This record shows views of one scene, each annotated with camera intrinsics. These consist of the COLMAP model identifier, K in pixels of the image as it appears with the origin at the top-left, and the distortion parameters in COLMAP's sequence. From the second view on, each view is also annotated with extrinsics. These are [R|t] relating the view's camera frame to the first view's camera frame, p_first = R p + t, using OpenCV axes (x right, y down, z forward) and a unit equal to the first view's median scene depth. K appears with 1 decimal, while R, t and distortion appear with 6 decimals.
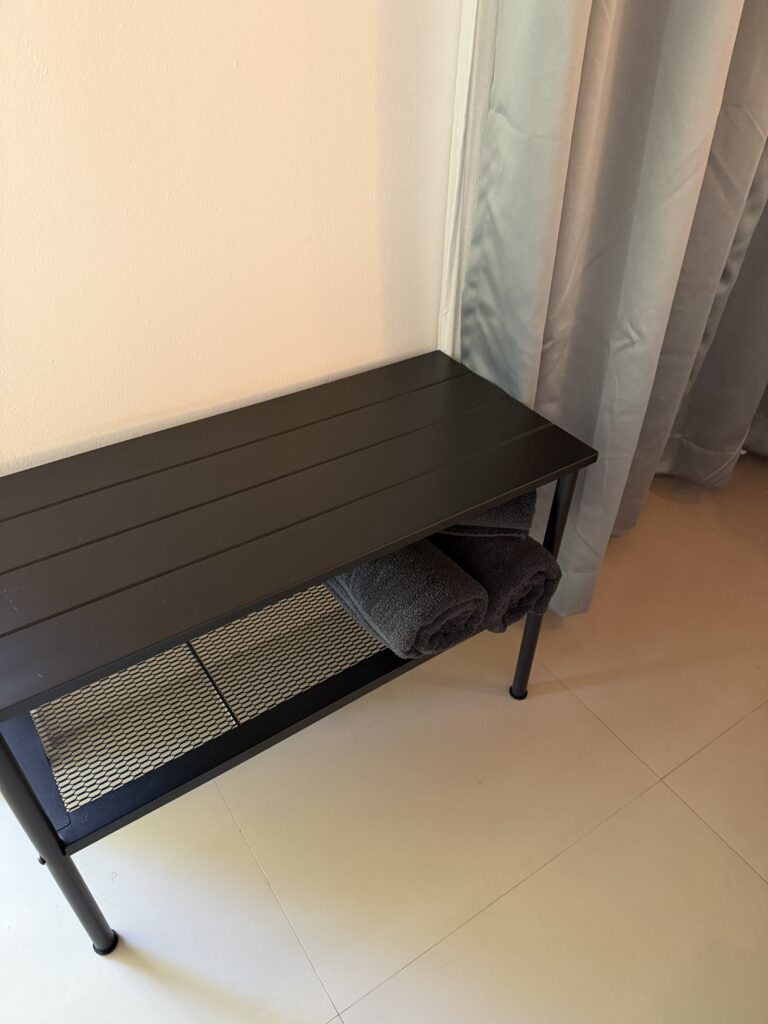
lens RADIAL K [[718.0, 0, 383.4], [0, 718.0, 512.6], [0, 0, 1]] dist [-0.002417, -0.000315]
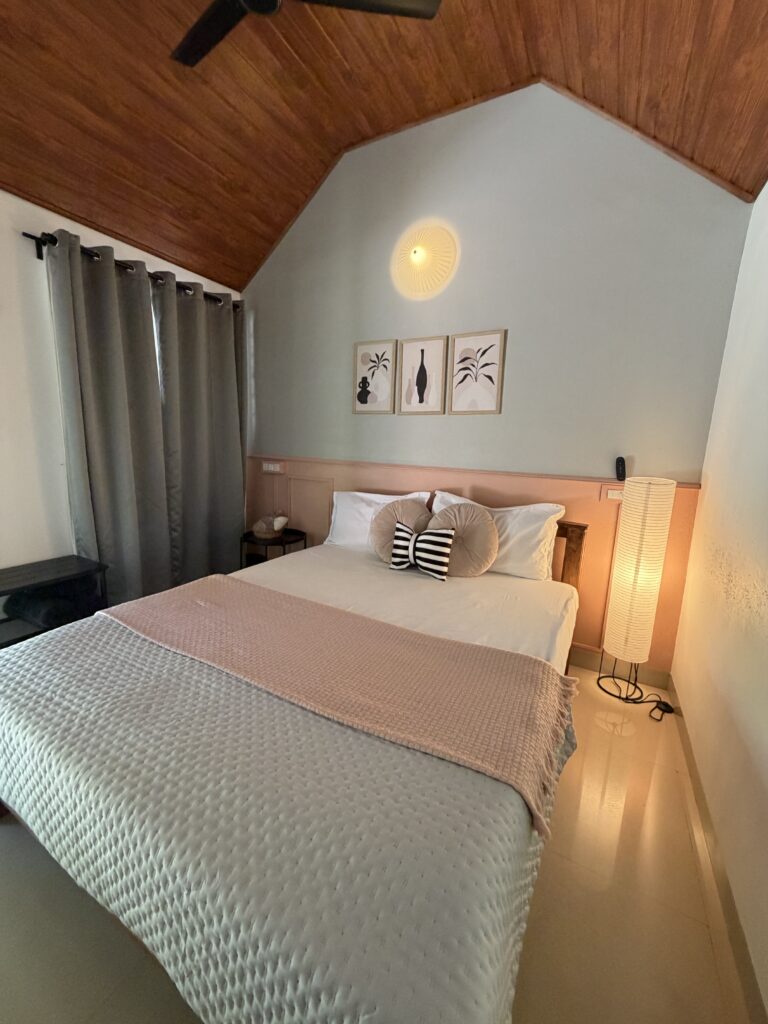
lens RADIAL K [[409.0, 0, 382.7], [0, 409.0, 512.1], [0, 0, 1]] dist [-0.000107, -0.000242]
pose [[0.883779, -0.068350, 0.462884, 0.561377], [0.283623, 0.865069, -0.413780, 0.960993], [-0.372145, 0.496975, 0.783916, -1.413183]]
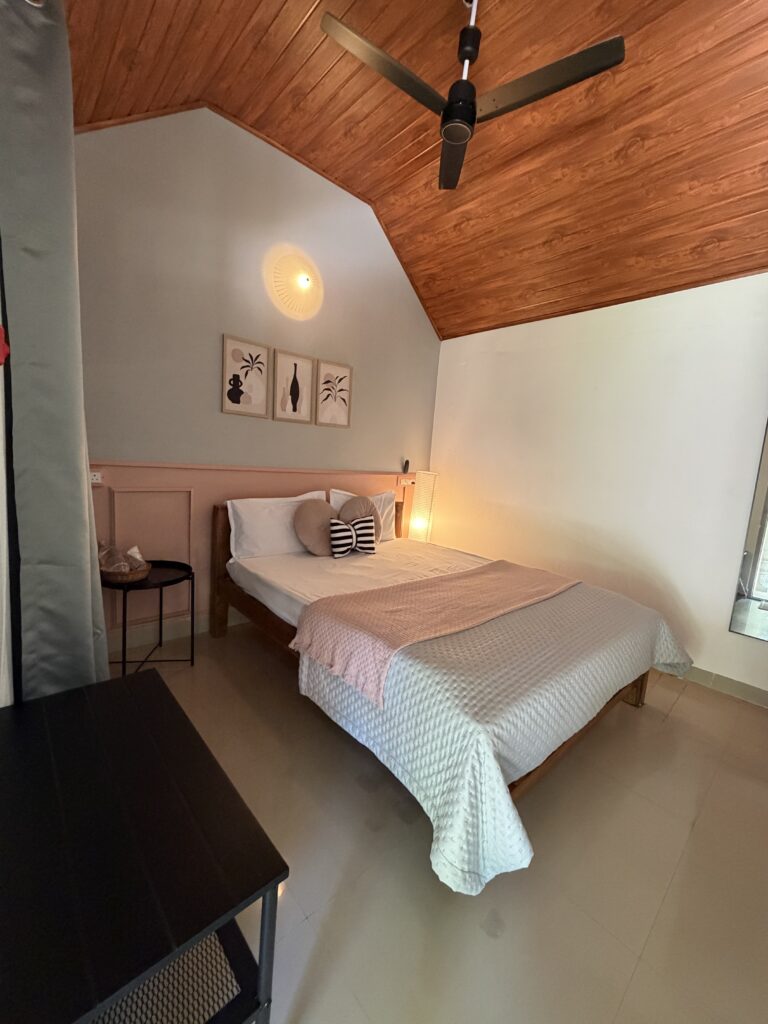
lens RADIAL K [[409.0, 0, 380.7], [0, 409.0, 511.4], [0, 0, 1]] dist [-0.000107, -0.000242]
pose [[-0.145080, -0.162339, 0.976011, -0.917754], [0.571340, 0.791616, 0.216596, -0.310079], [-0.807788, 0.589058, -0.022097, 0.108630]]
